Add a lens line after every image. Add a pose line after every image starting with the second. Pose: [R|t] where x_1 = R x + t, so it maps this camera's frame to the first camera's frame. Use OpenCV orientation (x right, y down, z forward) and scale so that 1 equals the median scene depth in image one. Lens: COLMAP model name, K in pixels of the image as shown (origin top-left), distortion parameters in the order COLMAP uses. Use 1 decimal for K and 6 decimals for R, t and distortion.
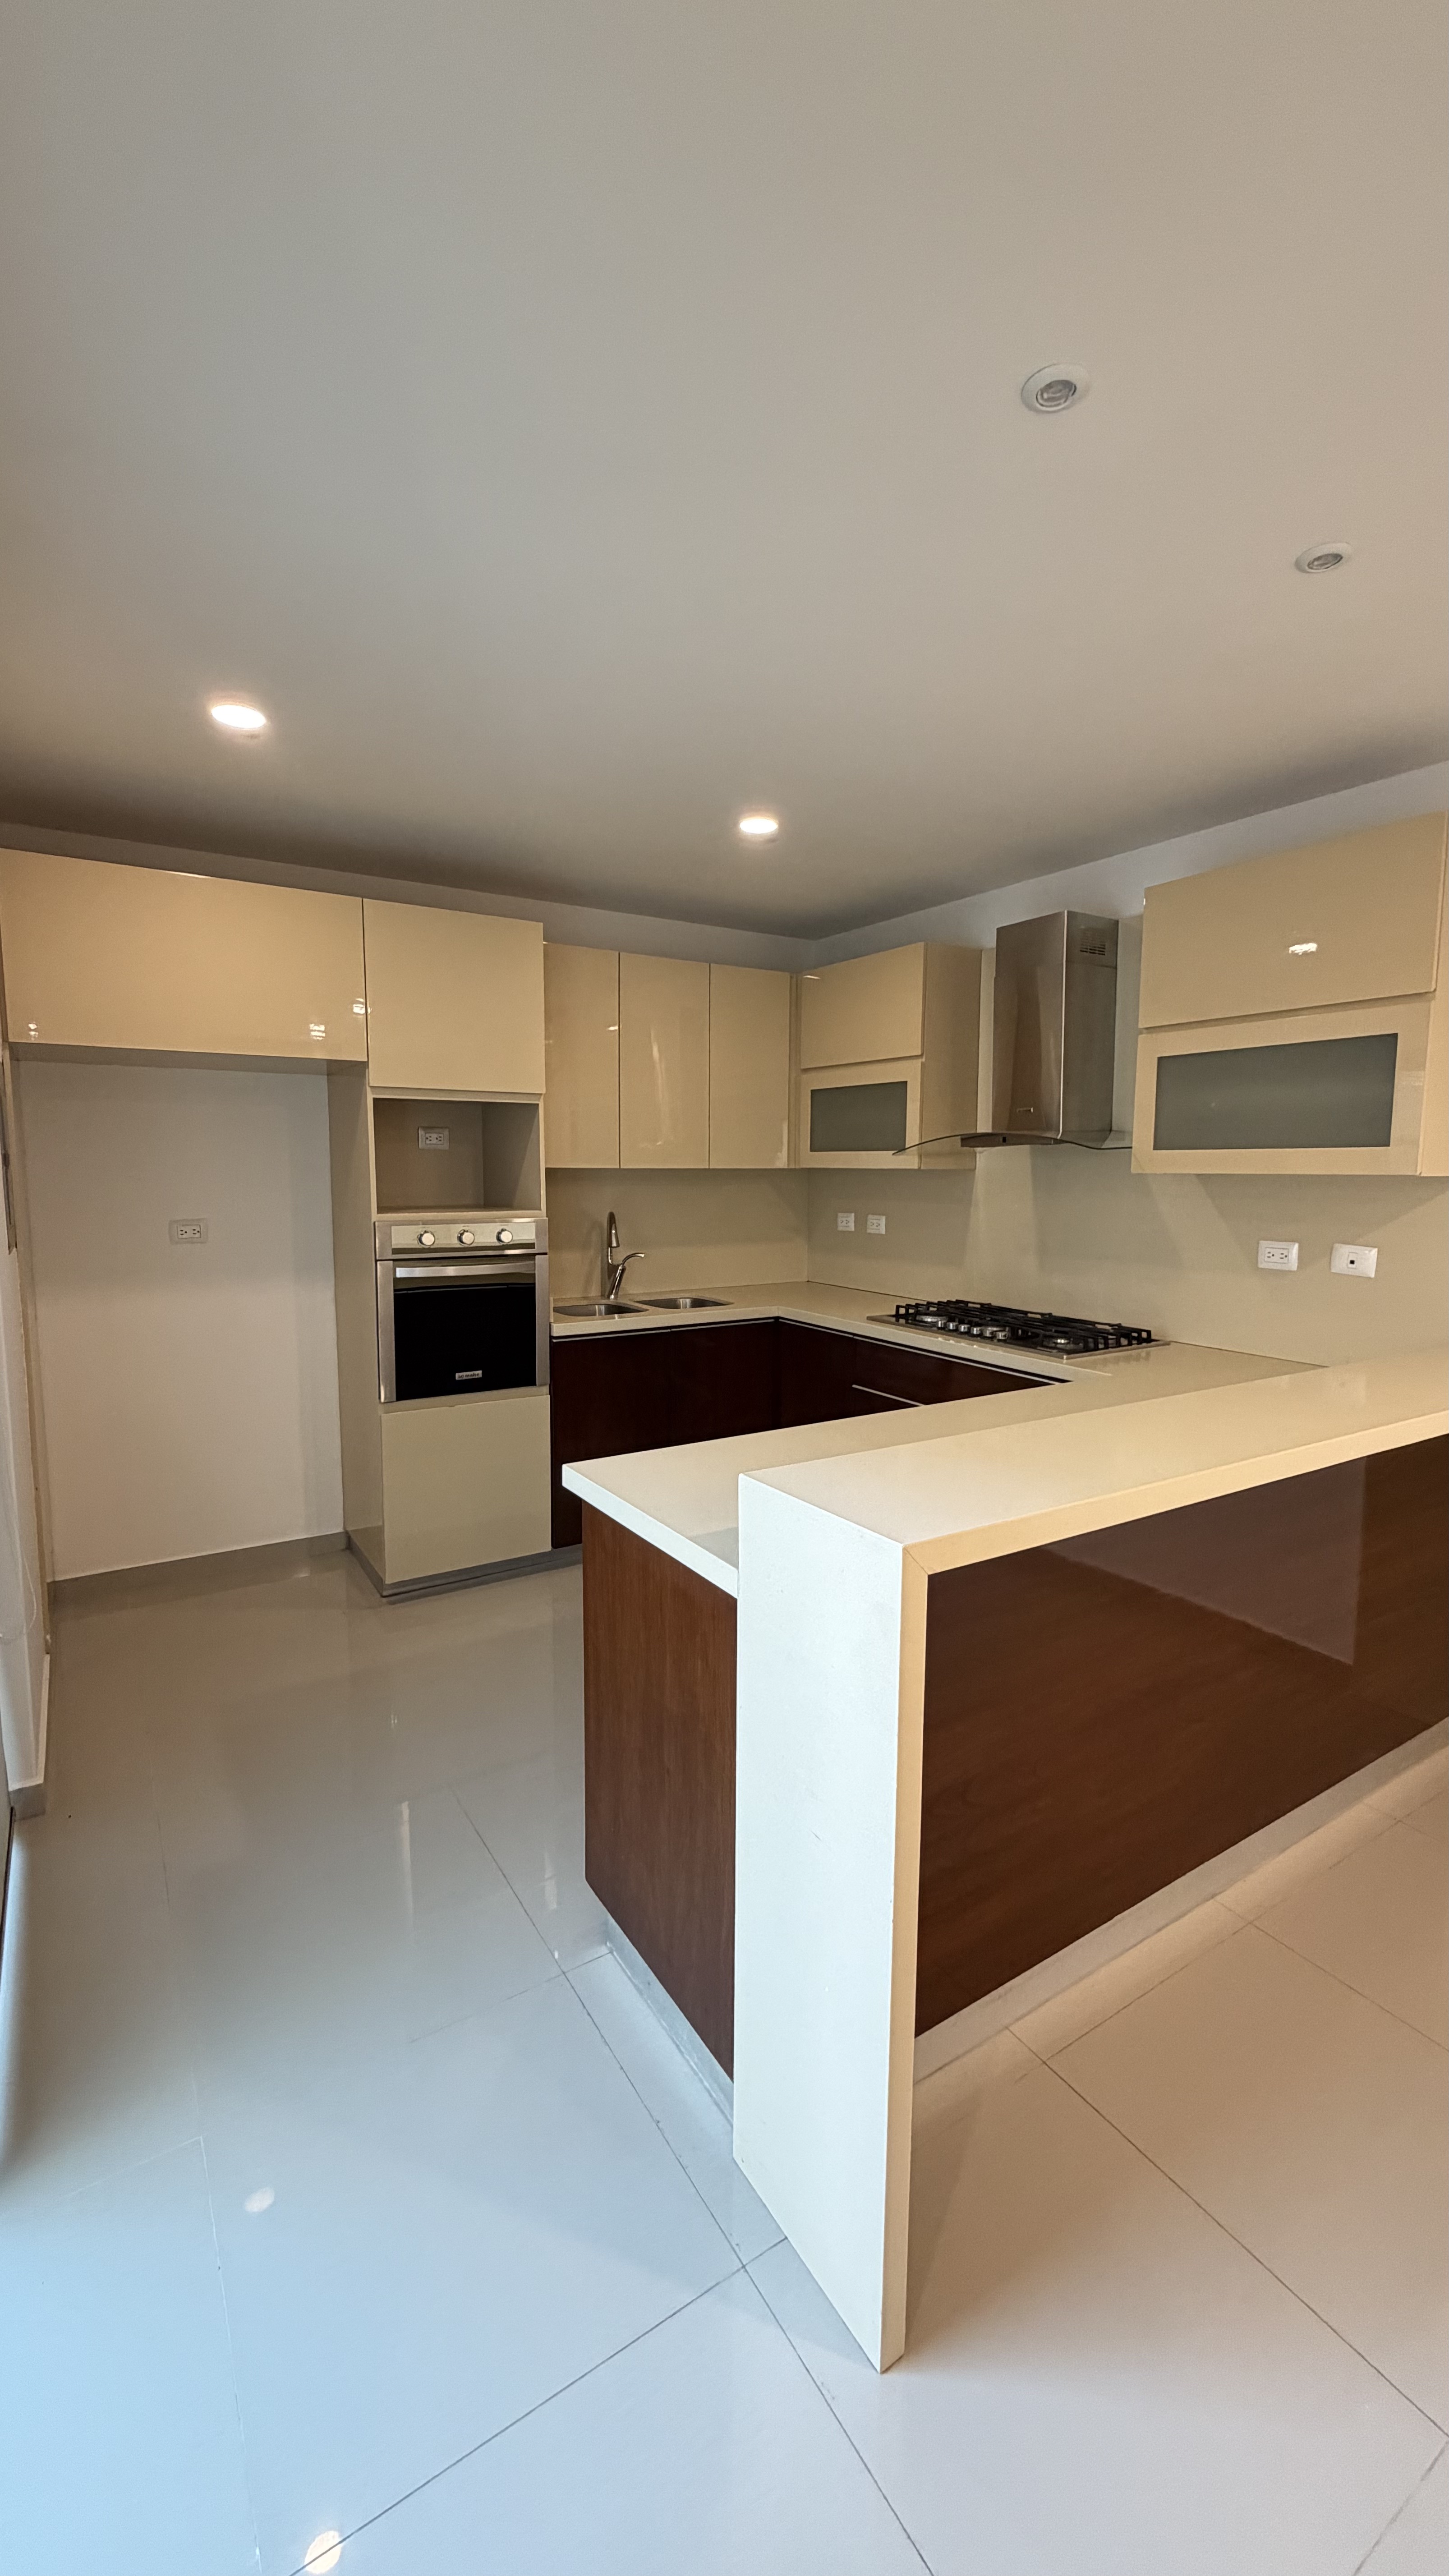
lens RADIAL K [[1029.7, 0, 727.6], [0, 1029.7, 1281.3], [0, 0, 1]] dist [0.000913, 0.000140]
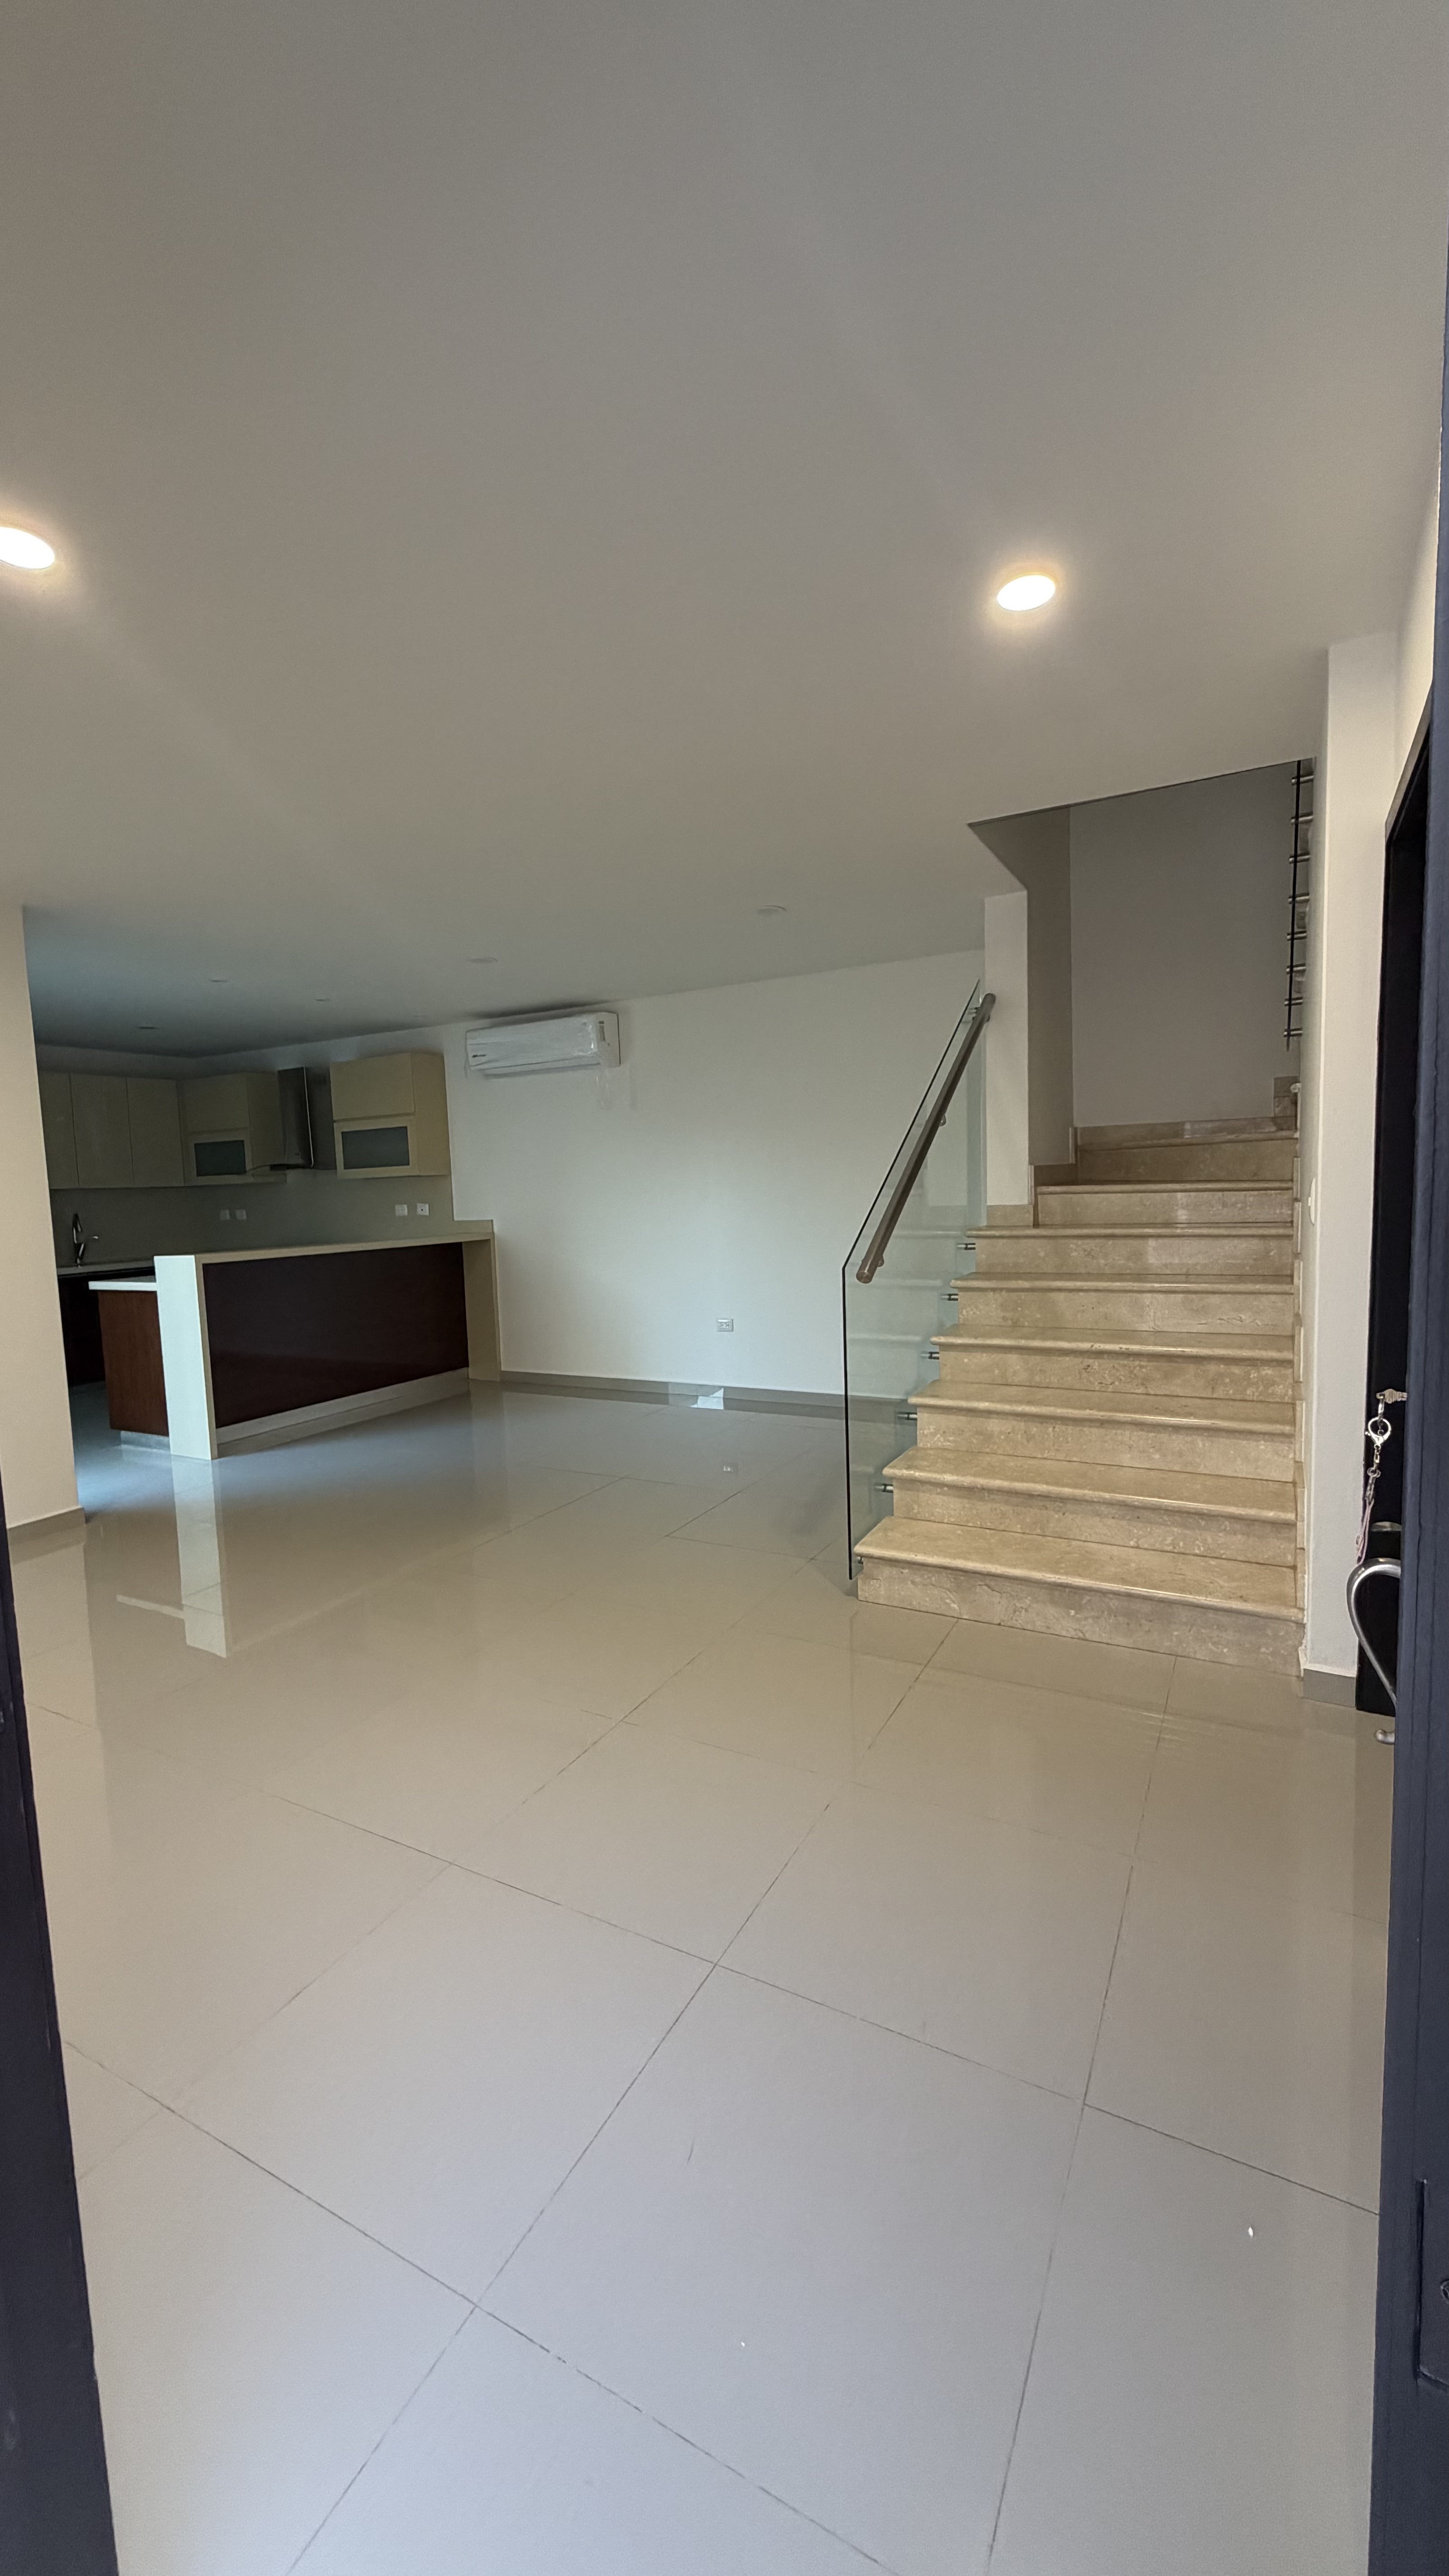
lens RADIAL K [[1029.7, 0, 722.7], [0, 1029.7, 1278.2], [0, 0, 1]] dist [0.000913, 0.000140]
pose [[0.875265, -0.081461, 0.476734, 0.010363], [0.095874, 0.995376, -0.005937, 0.180632], [-0.474046, 0.050903, 0.879028, -1.224138]]
